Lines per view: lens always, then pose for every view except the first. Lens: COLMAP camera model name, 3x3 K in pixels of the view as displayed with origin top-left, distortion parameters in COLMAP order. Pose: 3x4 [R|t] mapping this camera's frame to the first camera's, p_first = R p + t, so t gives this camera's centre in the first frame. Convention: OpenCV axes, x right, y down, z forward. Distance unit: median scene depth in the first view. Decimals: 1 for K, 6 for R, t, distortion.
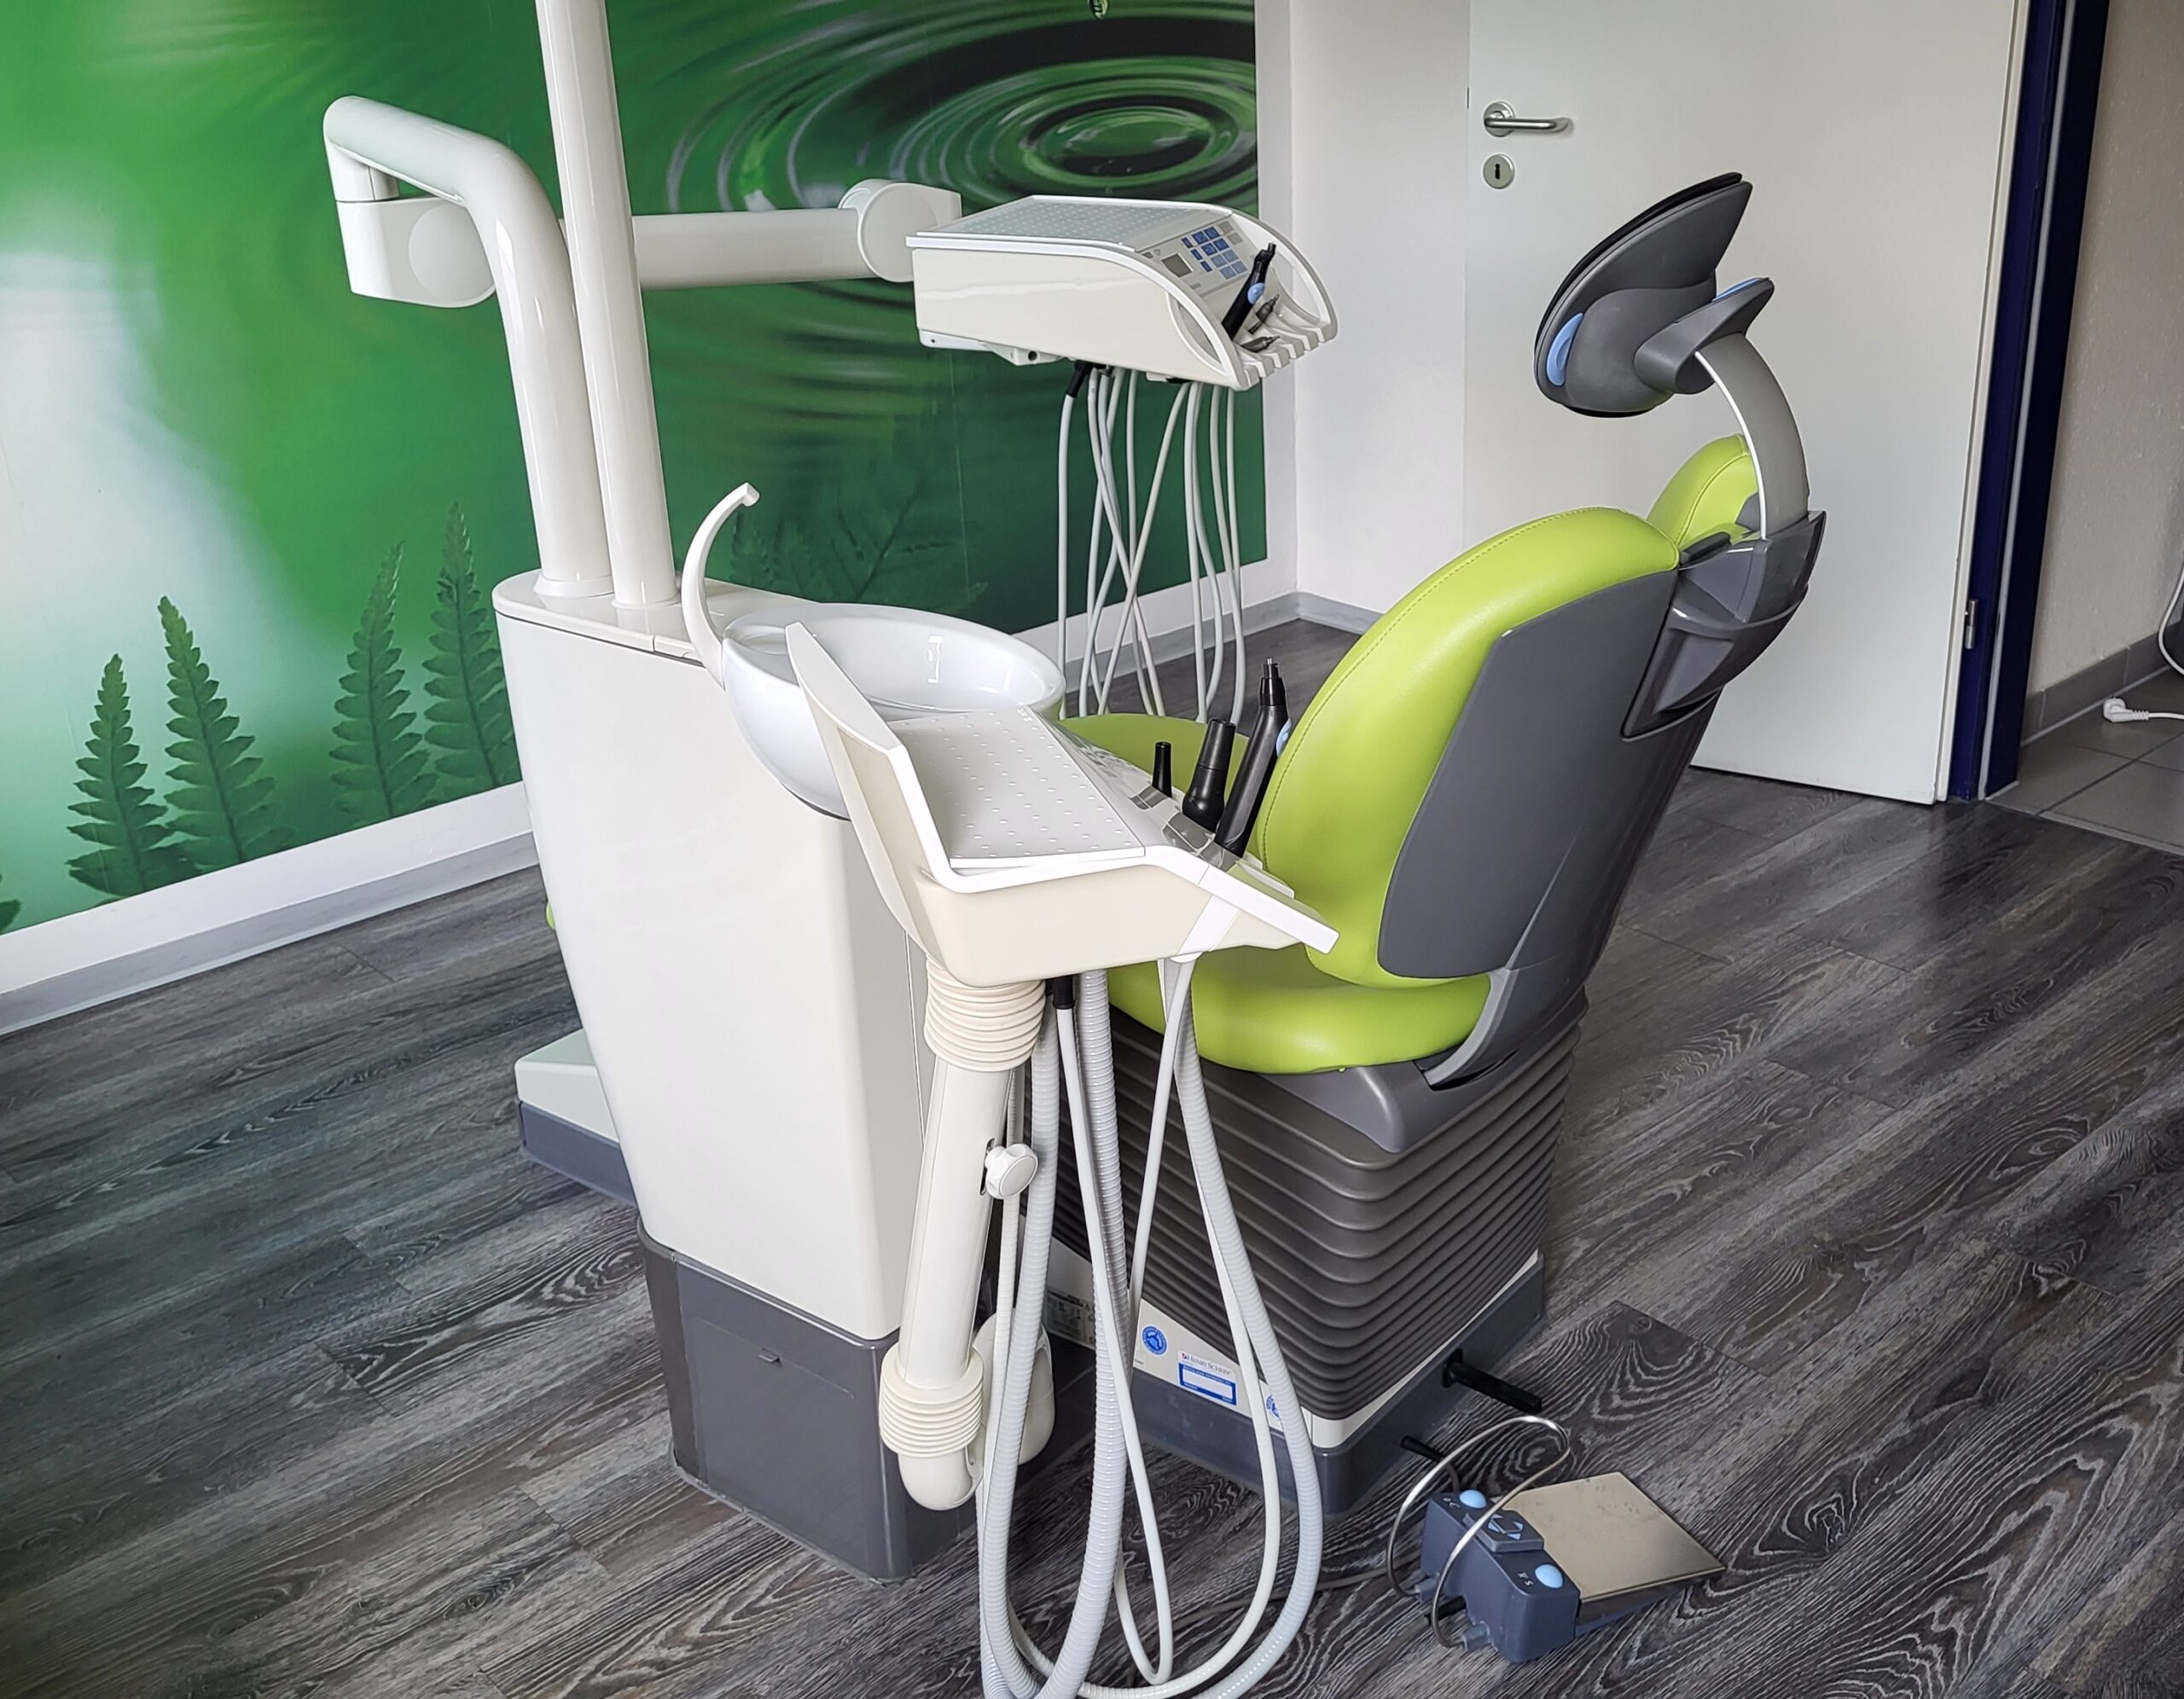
lens RADIAL K [[2198.1, 0, 1252.0], [0, 2198.1, 776.7], [0, 0, 1]] dist [-0.001554, 0.028240]
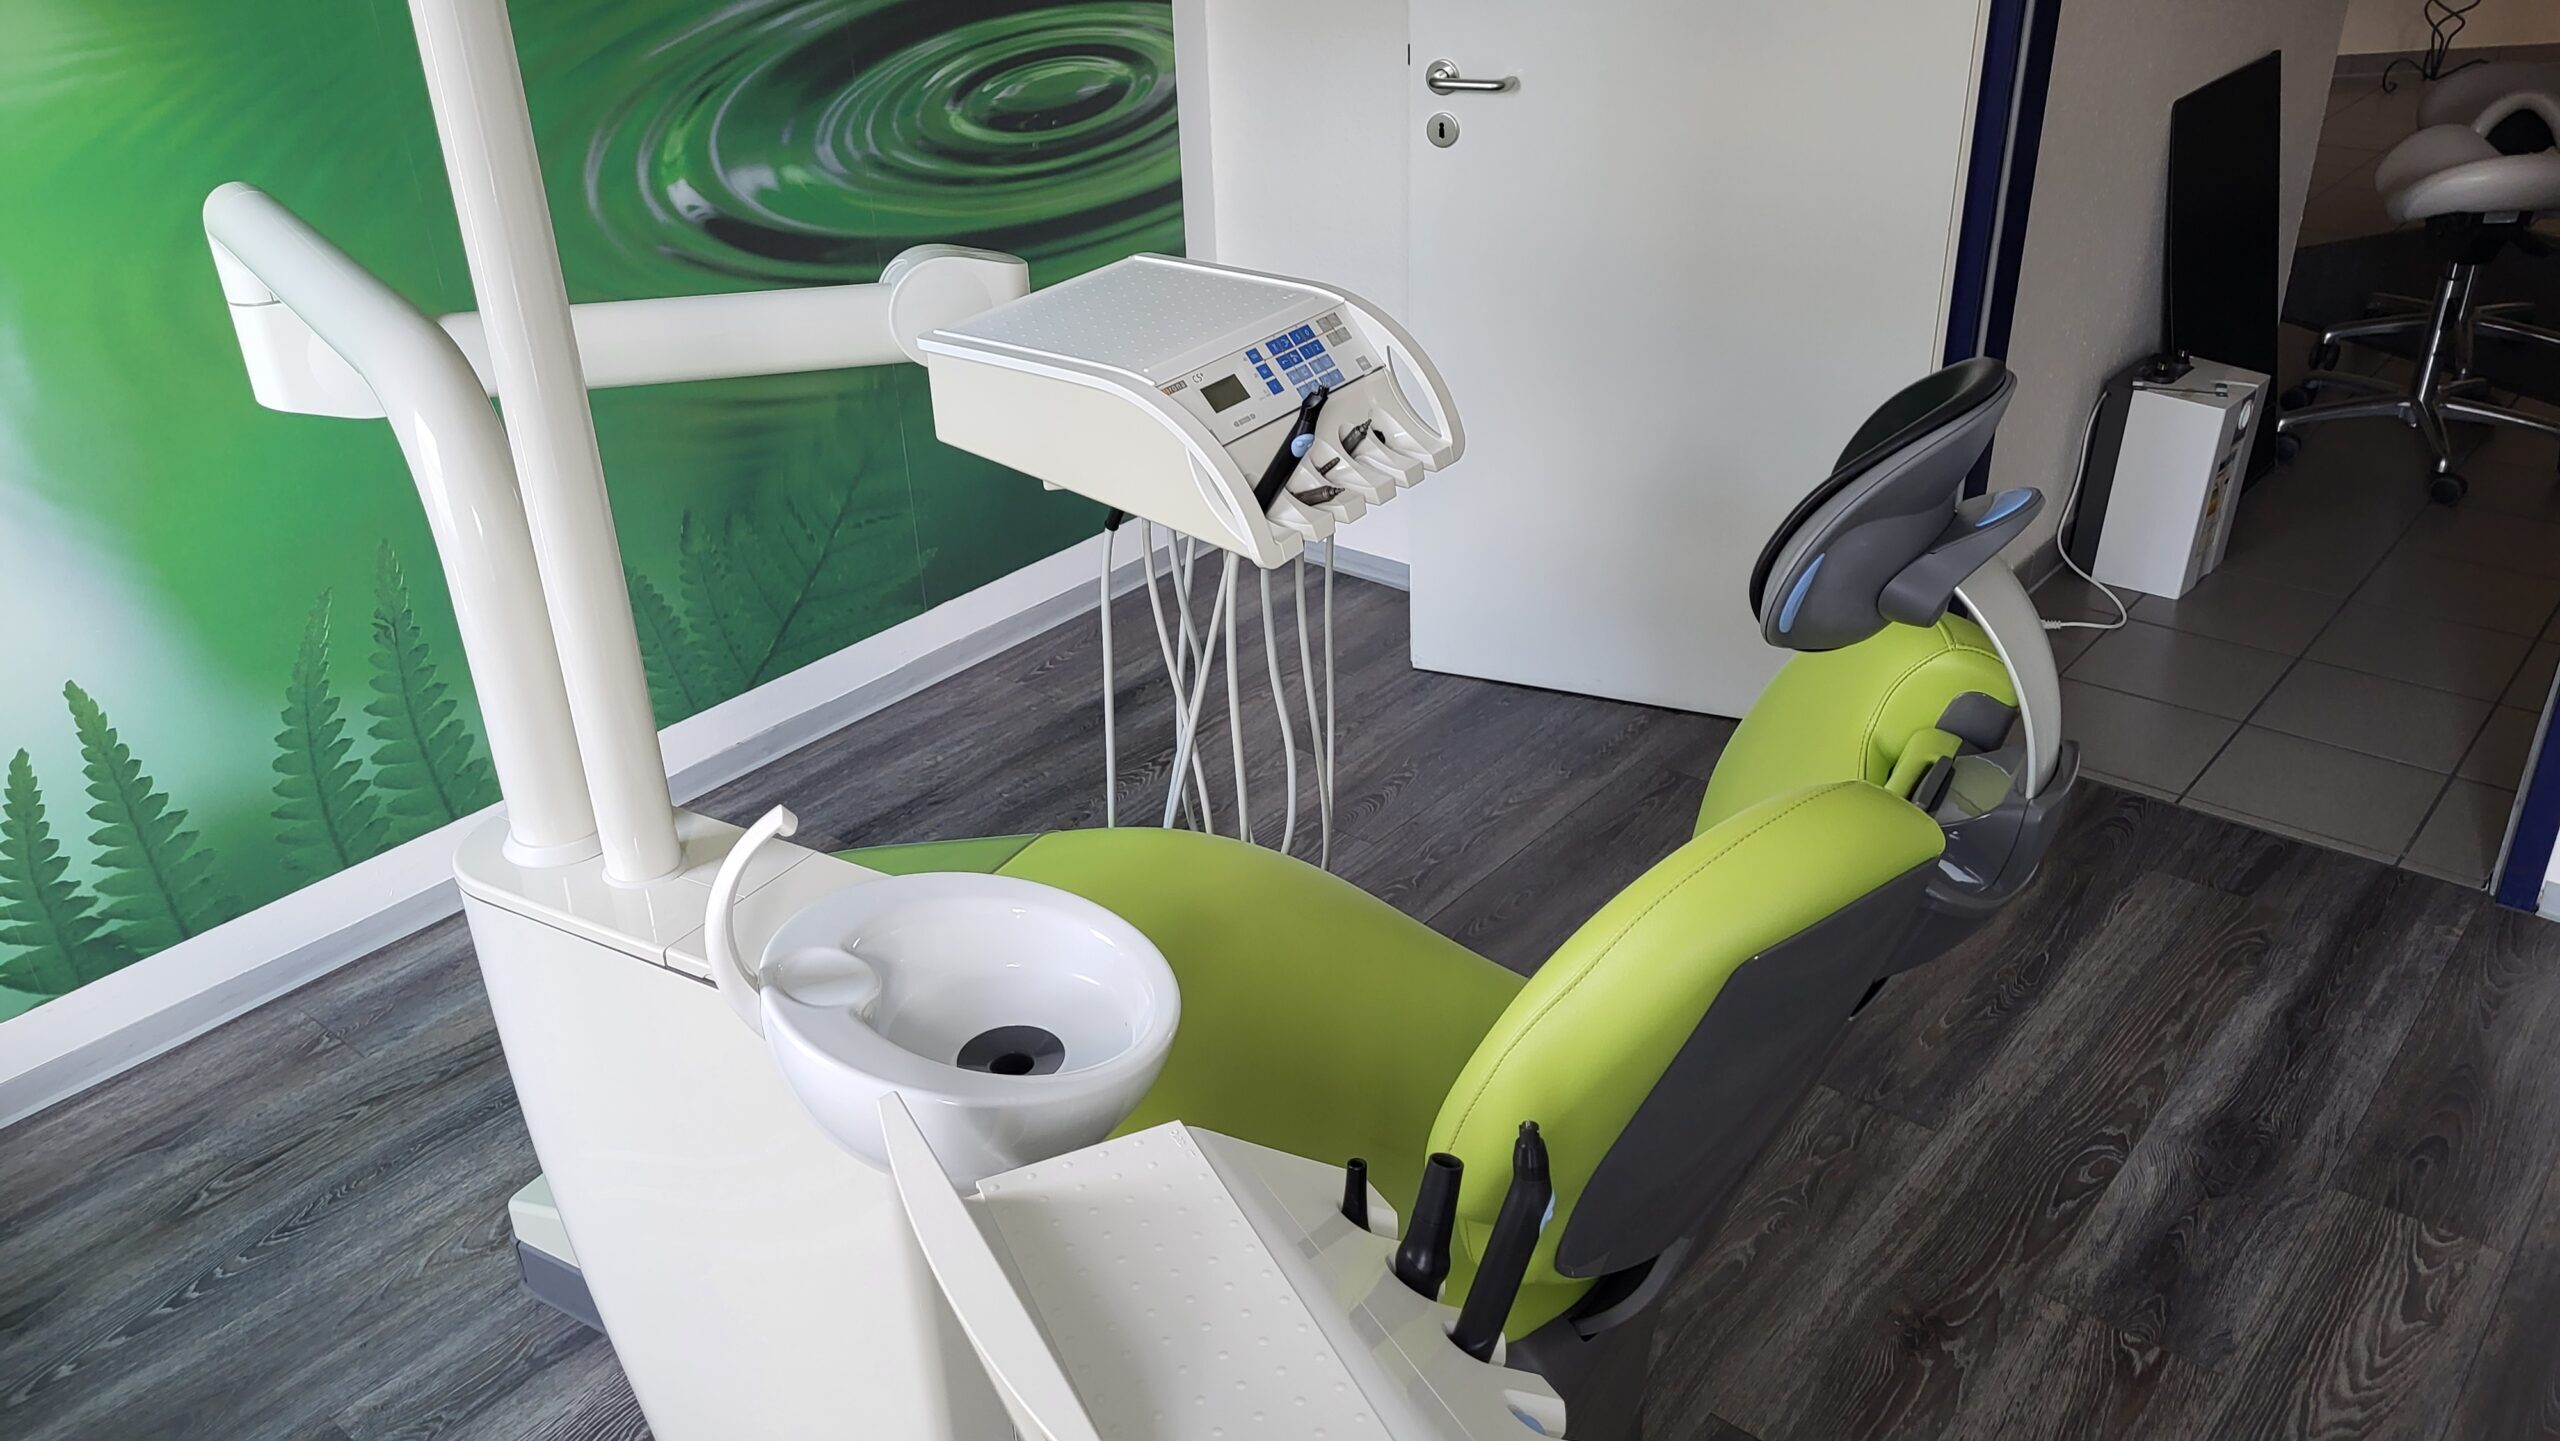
lens RADIAL K [[1912.7, 0, 1280.0], [0, 1912.7, 720.5], [0, 0, 1]] dist [0.009776, -0.006376]
pose [[0.995256, -0.057142, 0.078736, -0.055245], [0.050164, 0.994864, 0.087921, -0.114824], [-0.083356, -0.083554, 0.993011, 0.163930]]
